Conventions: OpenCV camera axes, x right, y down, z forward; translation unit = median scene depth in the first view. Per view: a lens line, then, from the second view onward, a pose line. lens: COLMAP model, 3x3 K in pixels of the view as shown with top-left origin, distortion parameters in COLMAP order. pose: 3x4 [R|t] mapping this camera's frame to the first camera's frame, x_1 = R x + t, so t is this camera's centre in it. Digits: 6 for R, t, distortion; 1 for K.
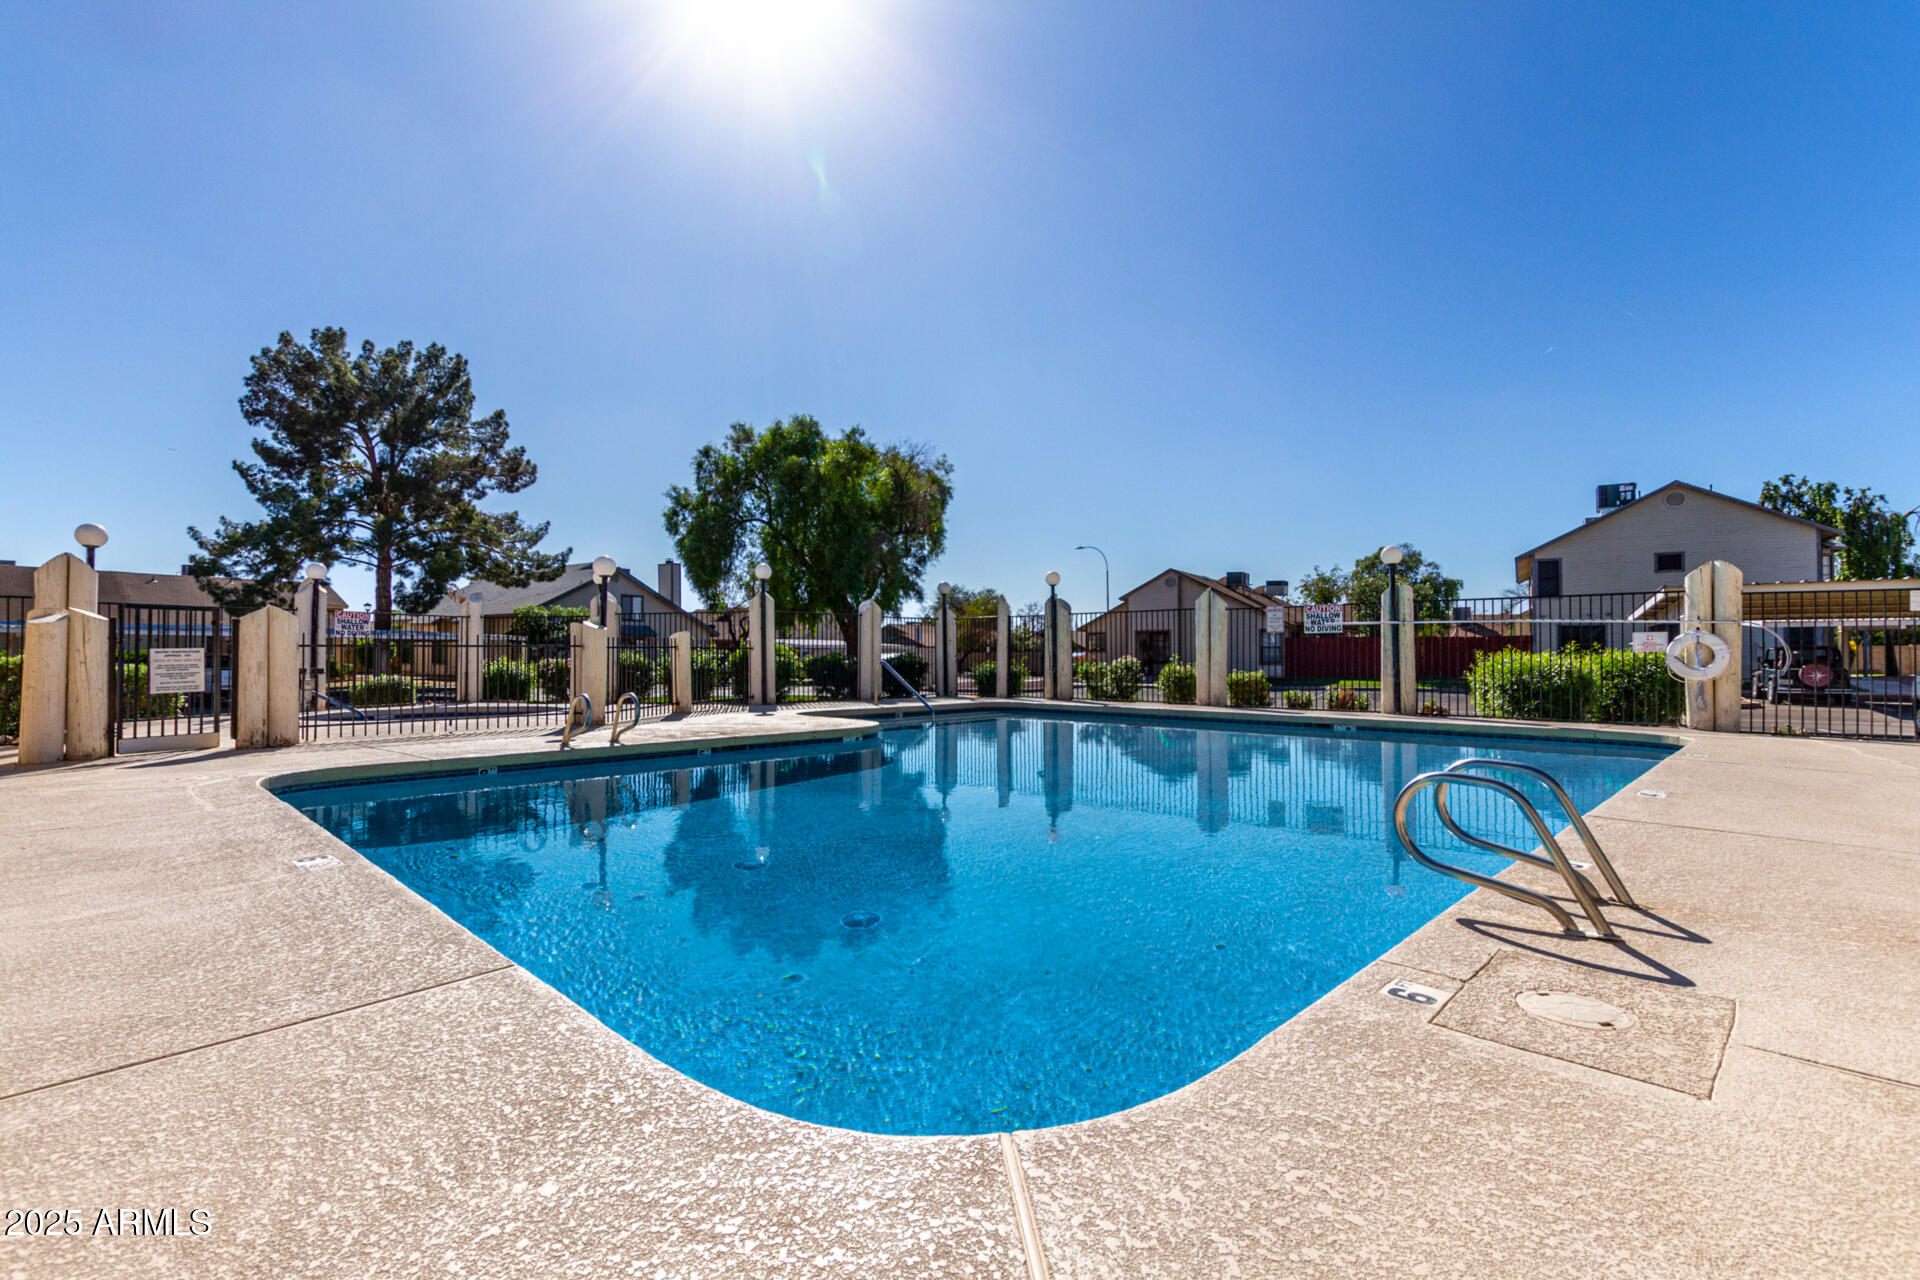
lens RADIAL K [[885.4, 0, 966.3], [0, 885.4, 644.5], [0, 0, 1]] dist [0.015763, -0.001136]
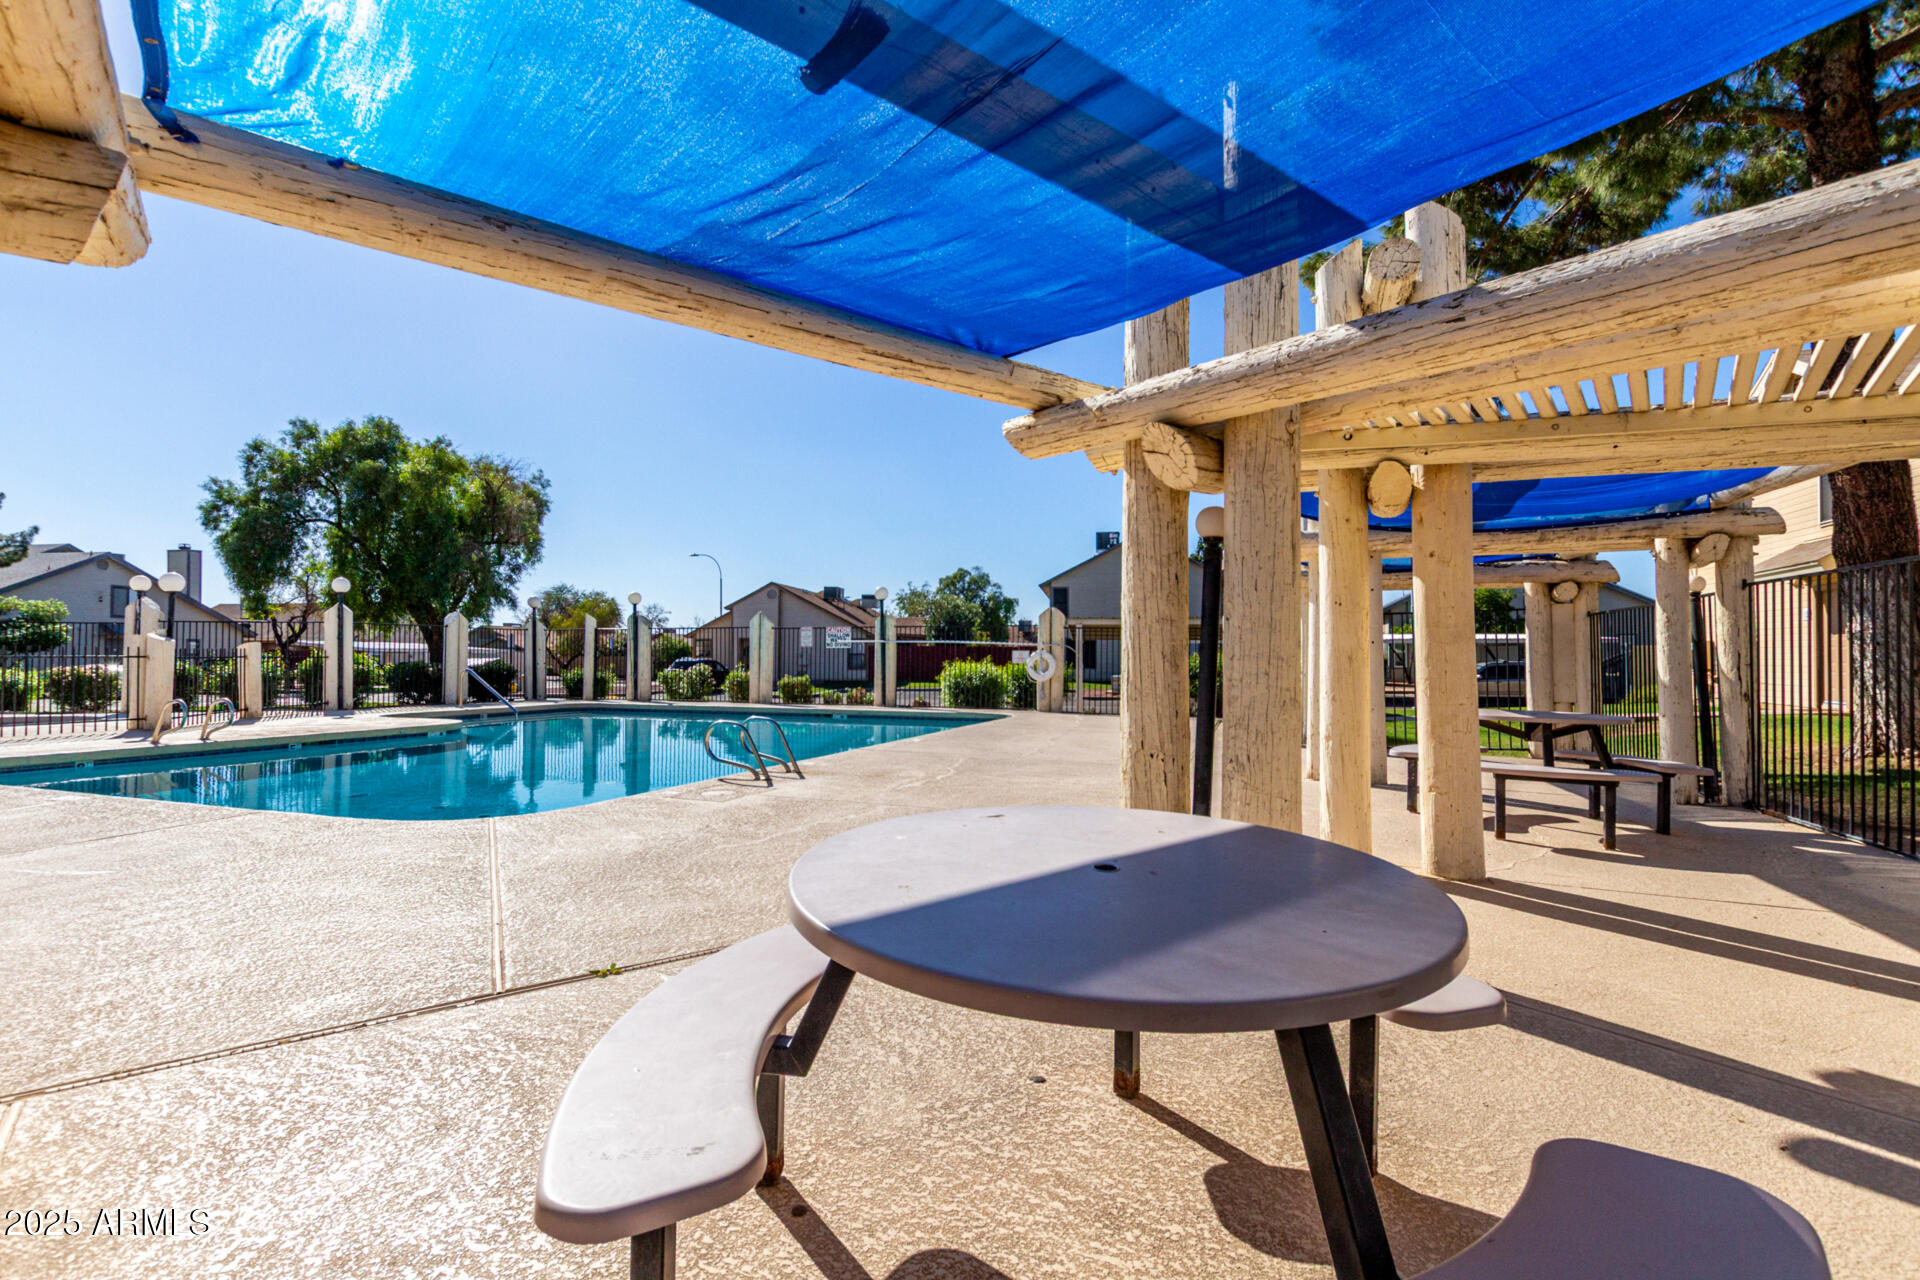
lens RADIAL K [[885.4, 0, 966.3], [0, 885.4, 644.5], [0, 0, 1]] dist [0.015763, -0.001136]
pose [[0.917322, 0.009738, 0.398027, 0.021565], [-0.008529, 0.999952, -0.004807, -0.007328], [-0.398055, 0.001014, 0.917361, -0.173723]]
